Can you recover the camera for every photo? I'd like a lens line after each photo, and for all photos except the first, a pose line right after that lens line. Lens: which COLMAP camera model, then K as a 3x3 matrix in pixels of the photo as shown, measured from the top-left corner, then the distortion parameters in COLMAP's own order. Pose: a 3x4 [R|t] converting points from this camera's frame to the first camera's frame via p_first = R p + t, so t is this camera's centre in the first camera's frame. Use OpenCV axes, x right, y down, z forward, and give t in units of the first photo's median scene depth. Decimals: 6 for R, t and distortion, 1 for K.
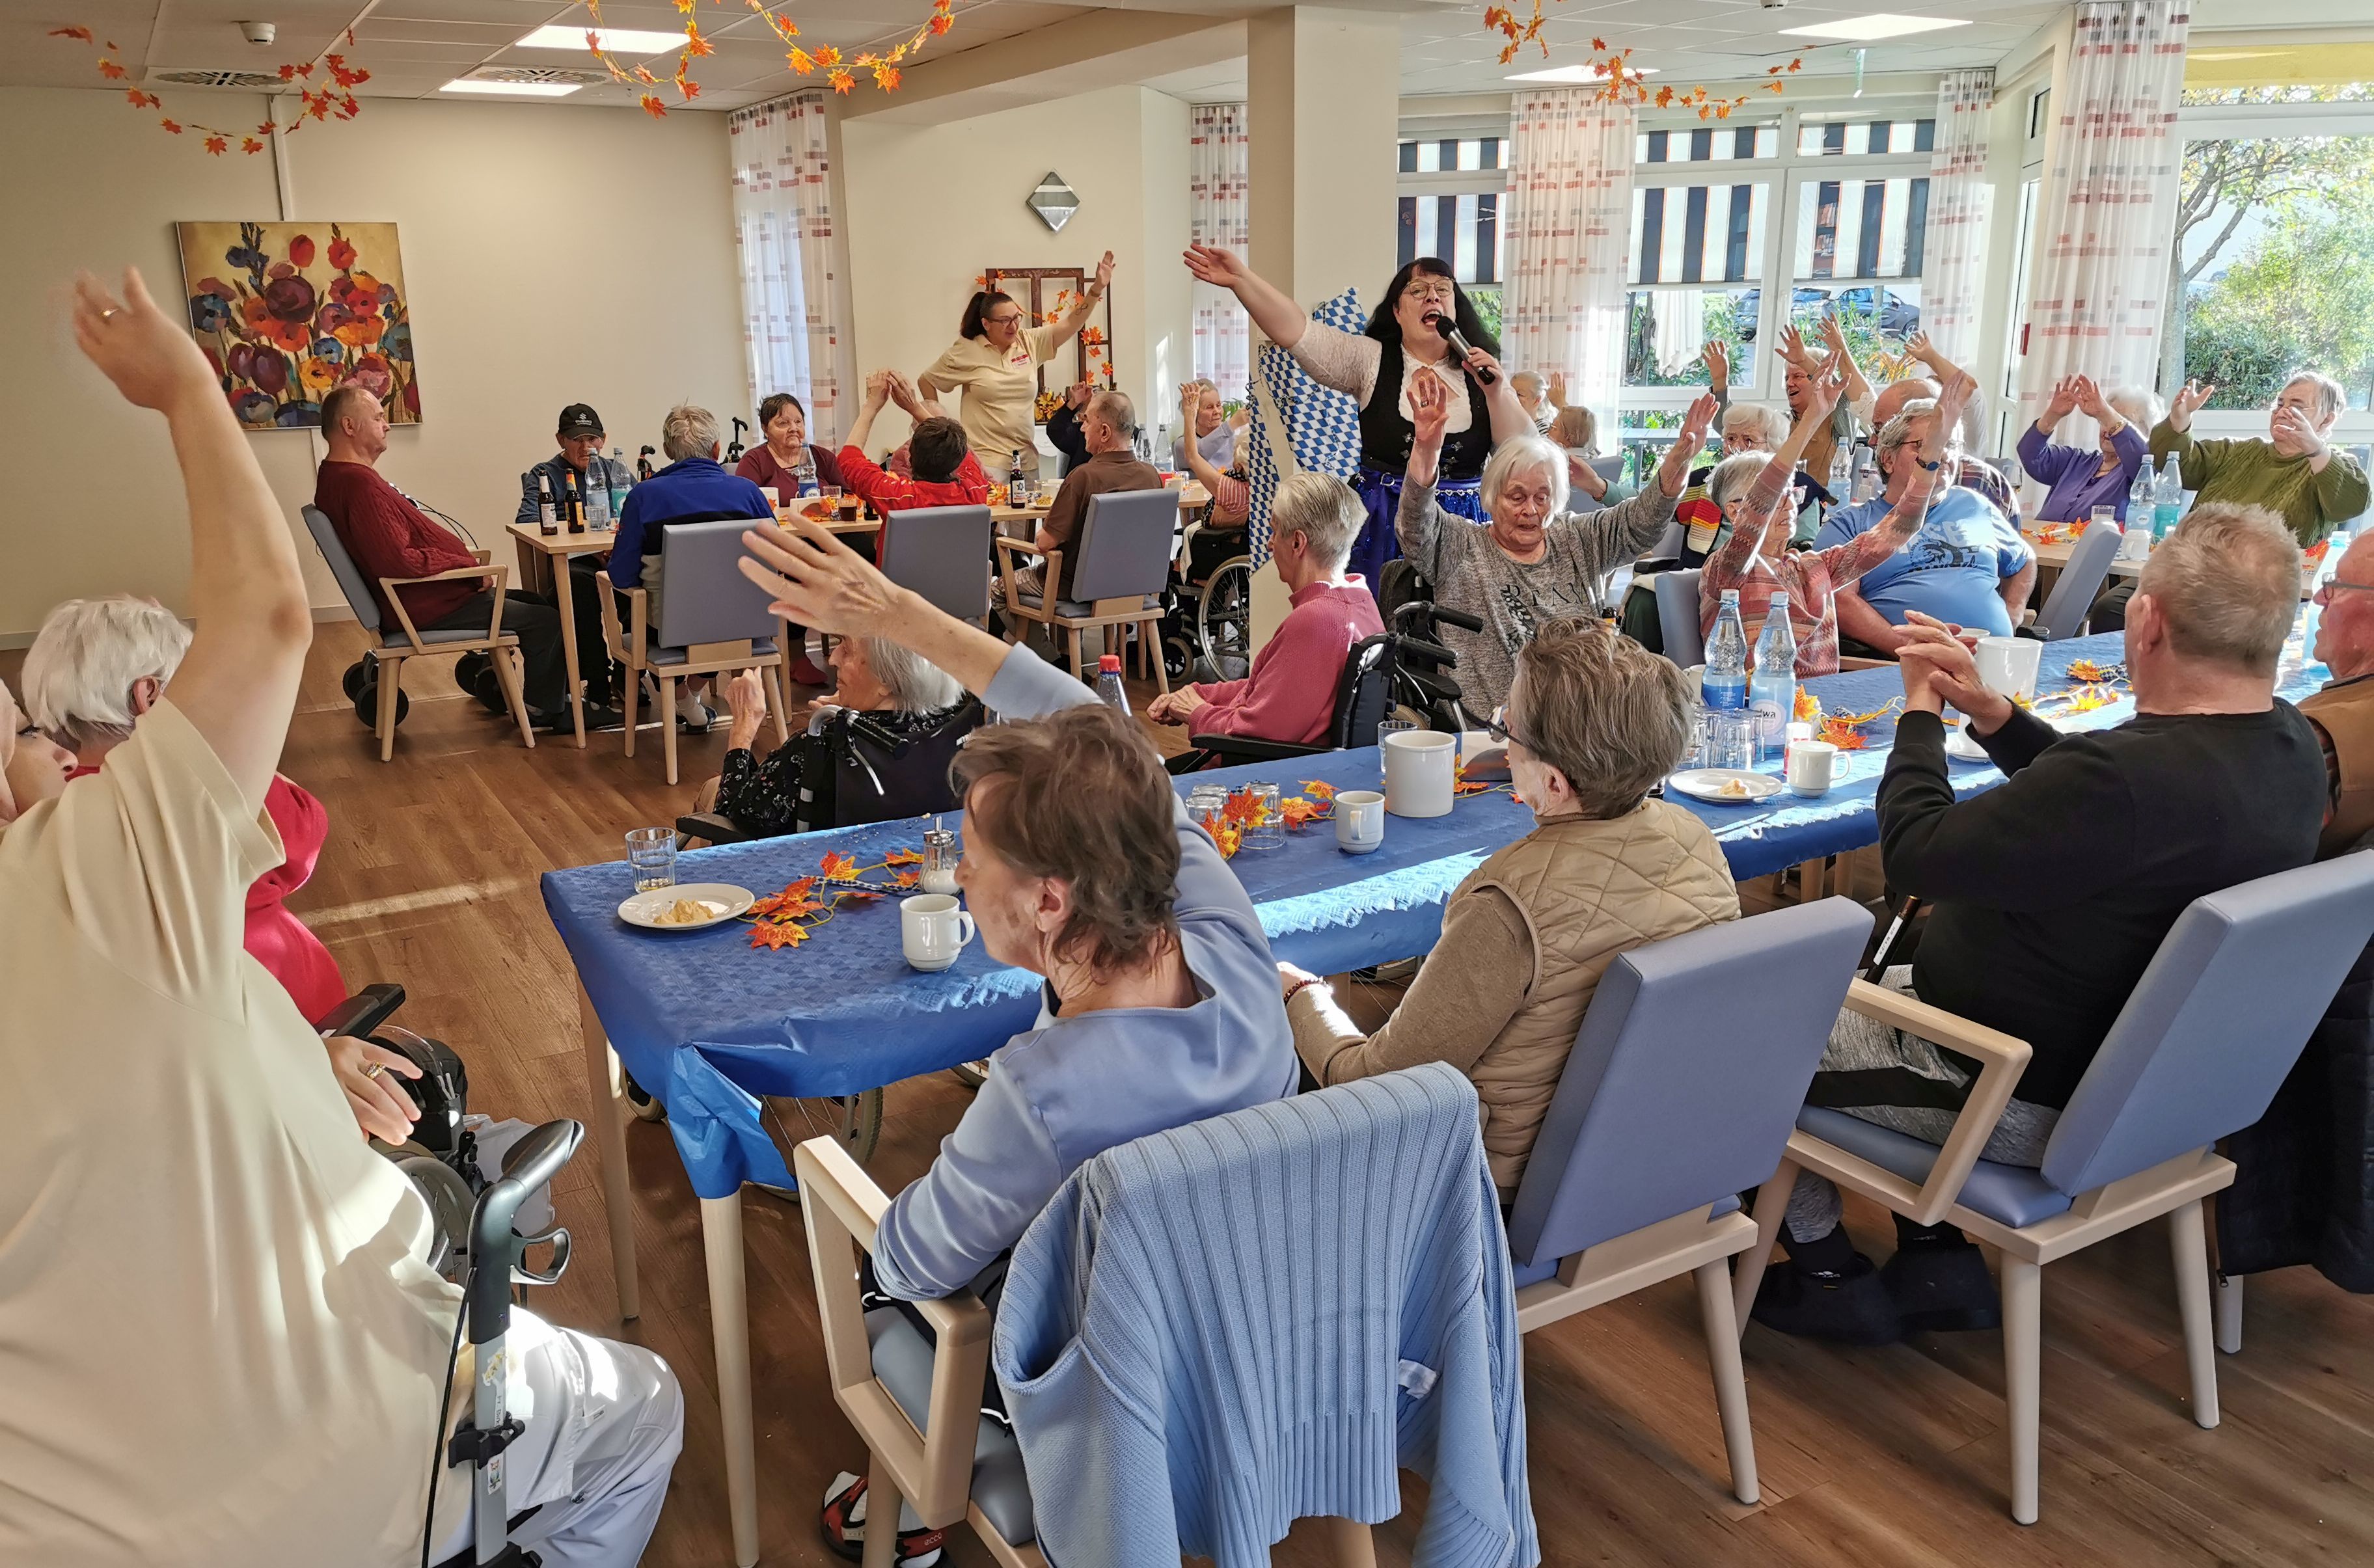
lens RADIAL K [[1831.0, 0, 1199.6], [0, 1831.0, 830.6], [0, 0, 1]] dist [0.053246, -0.078763]
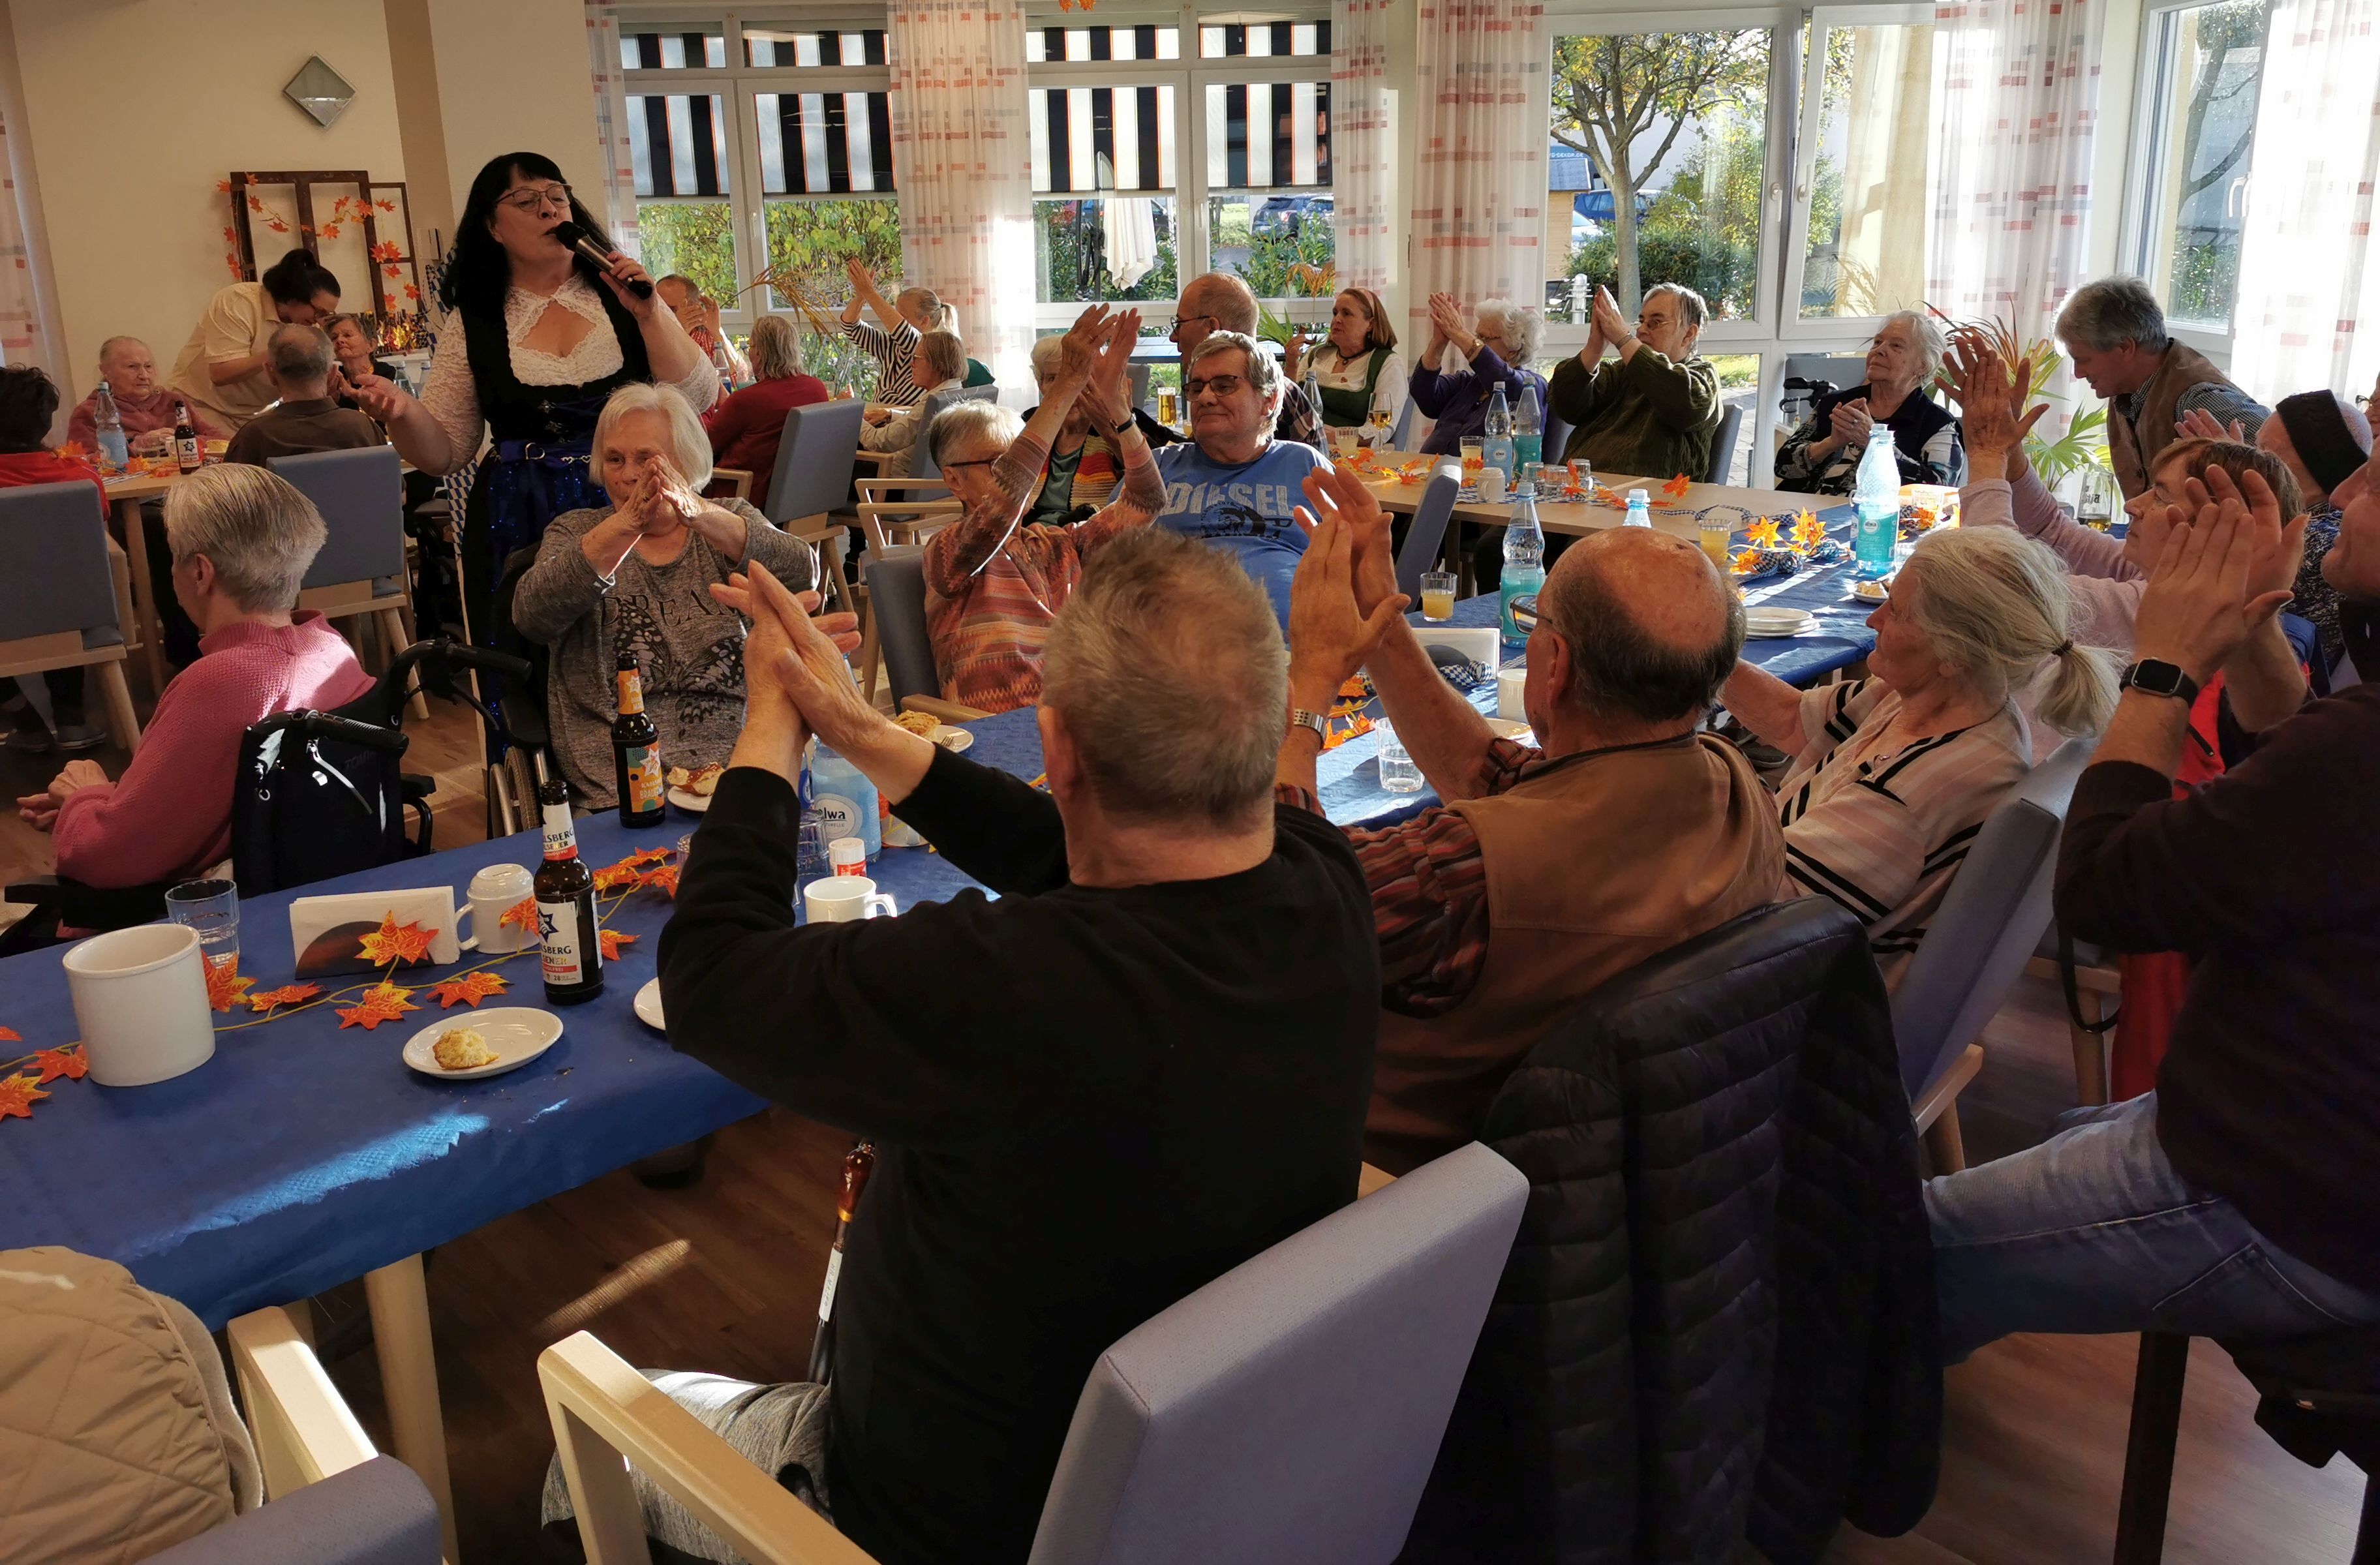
lens RADIAL K [[1835.8, 0, 1208.3], [0, 1835.8, 684.7], [0, 0, 1]] dist [0.053246, -0.078763]
pose [[0.971310, -0.064239, 0.228975, 0.129458], [0.070891, 0.997264, -0.020934, -0.039235], [-0.227004, 0.036566, 0.973207, 0.140275]]
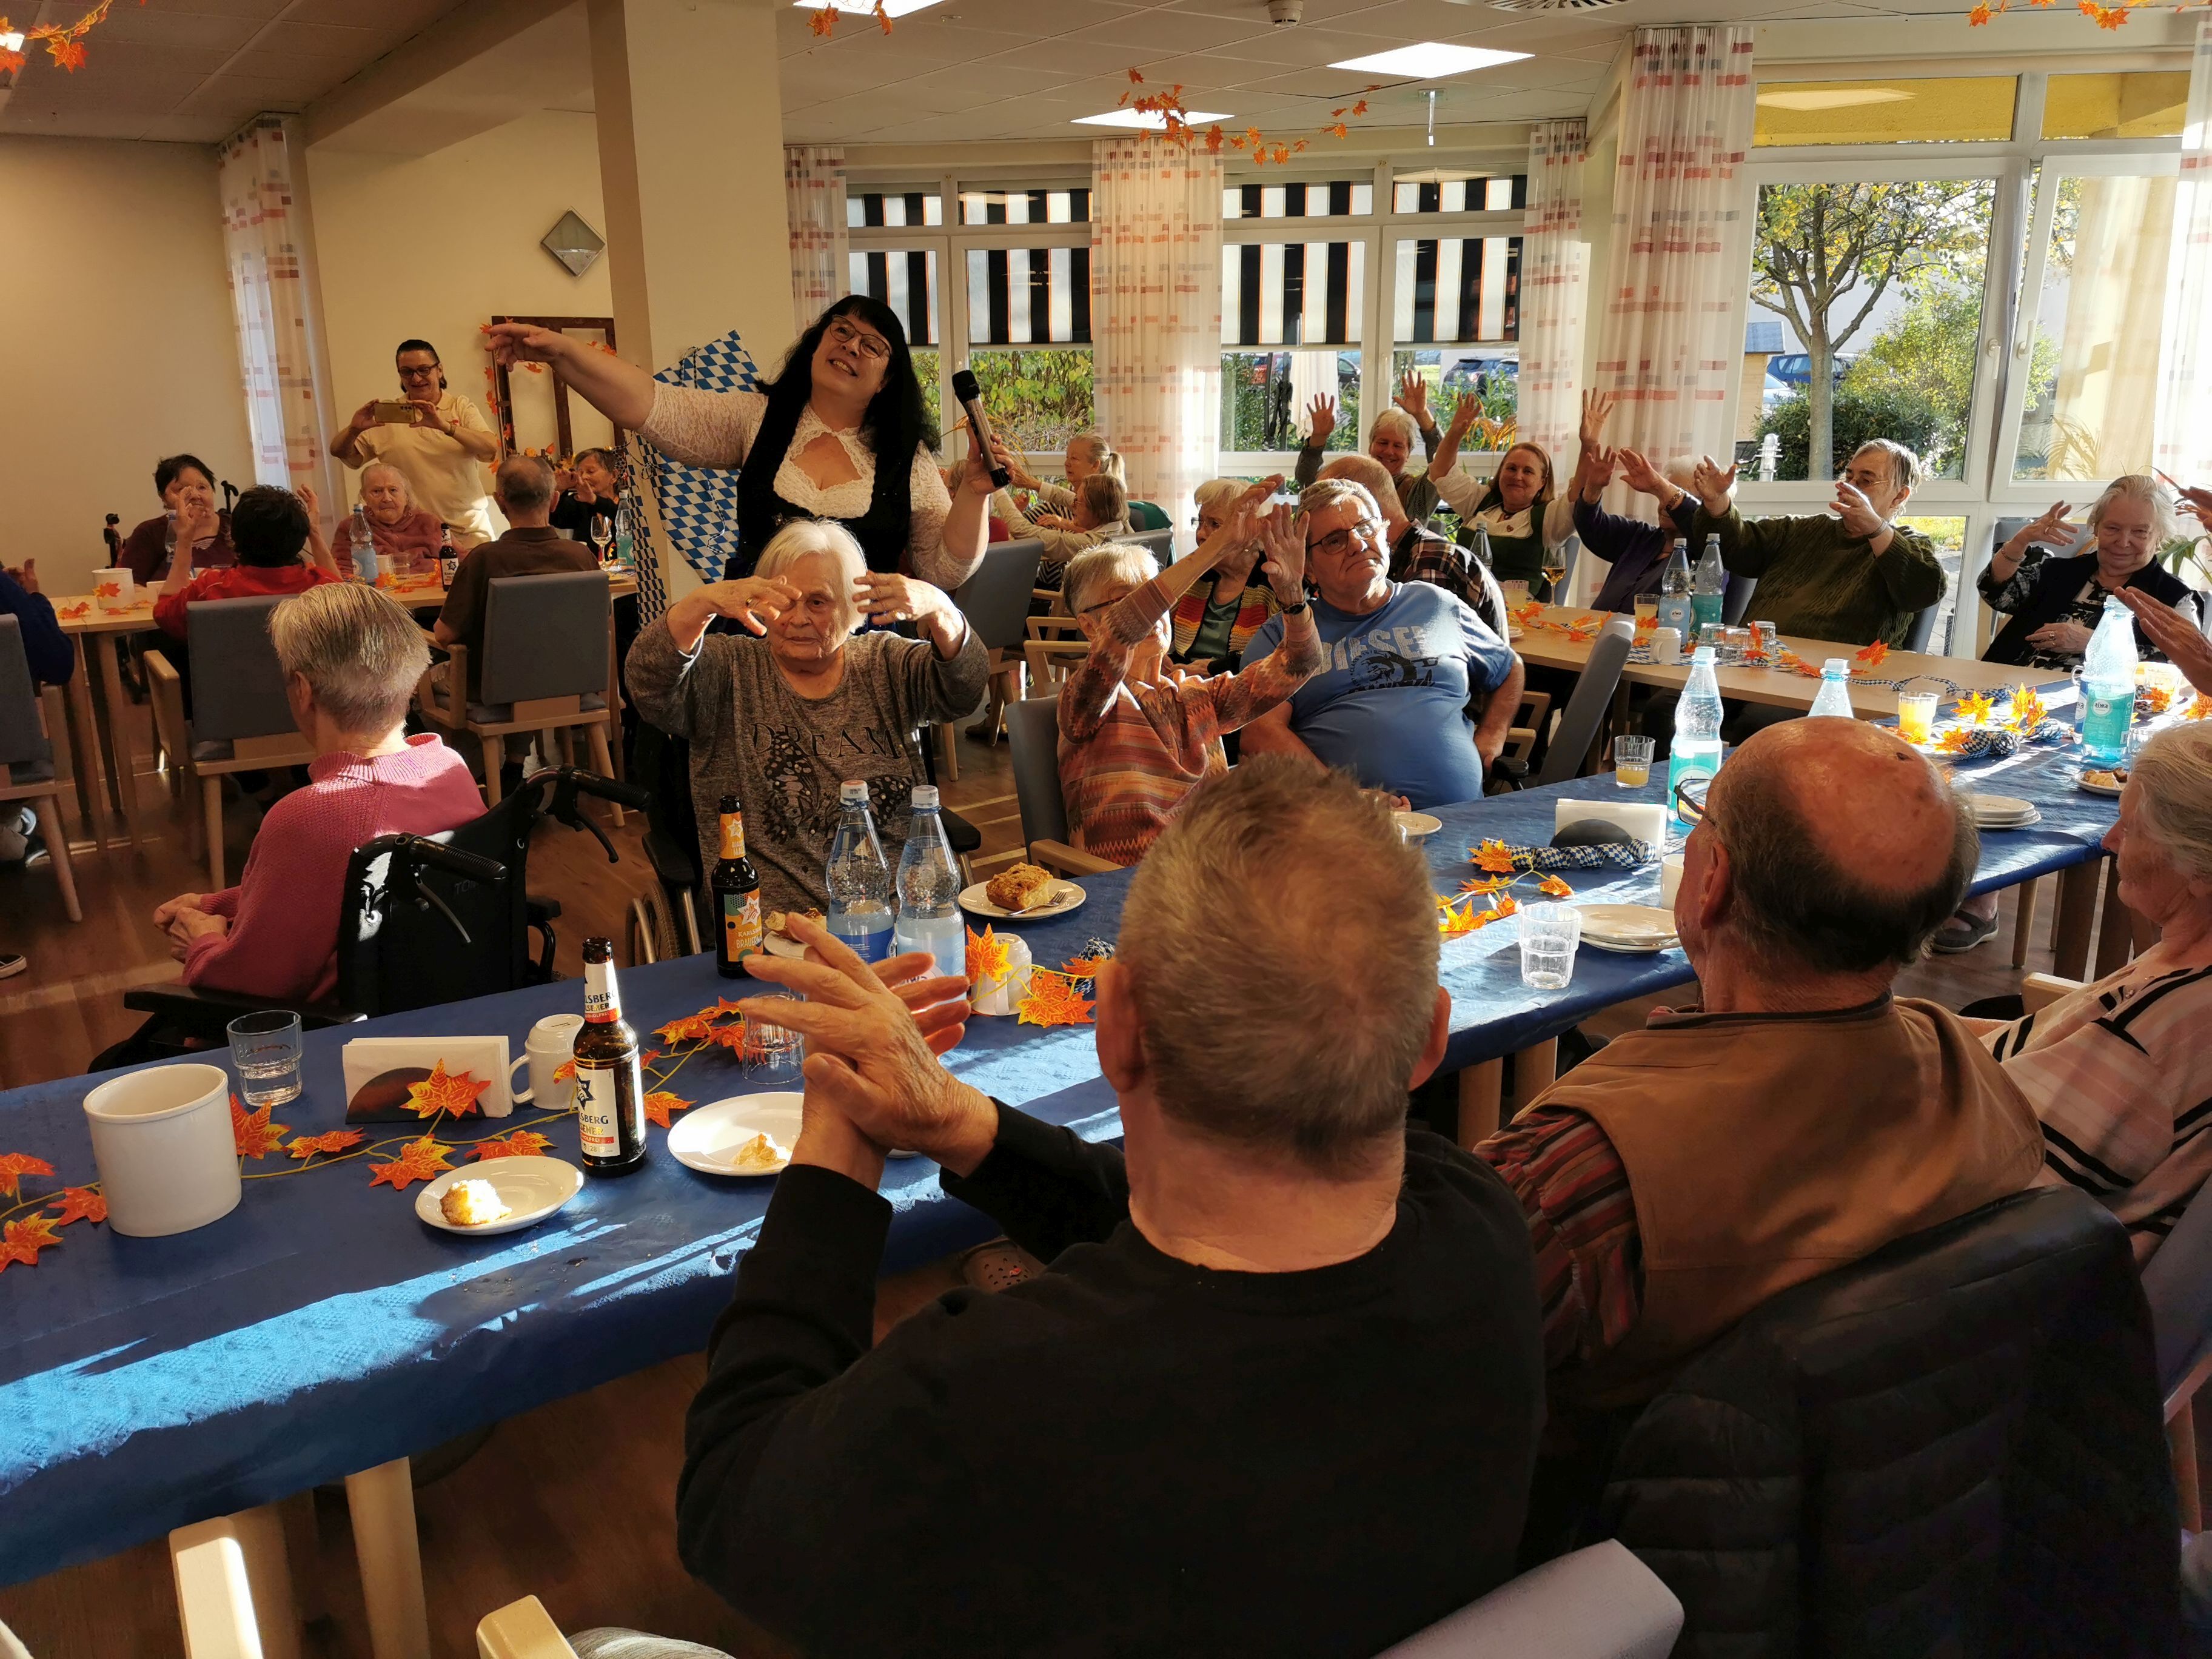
lens RADIAL K [[1705.1, 0, 1107.3], [0, 1705.1, 833.3], [0, 0, 1]] dist [0.050510, -0.075076]
pose [[0.997115, -0.013493, 0.074701, 0.147482], [0.014691, 0.999772, -0.015498, -0.046526], [-0.074474, 0.016551, 0.997086, 0.185682]]
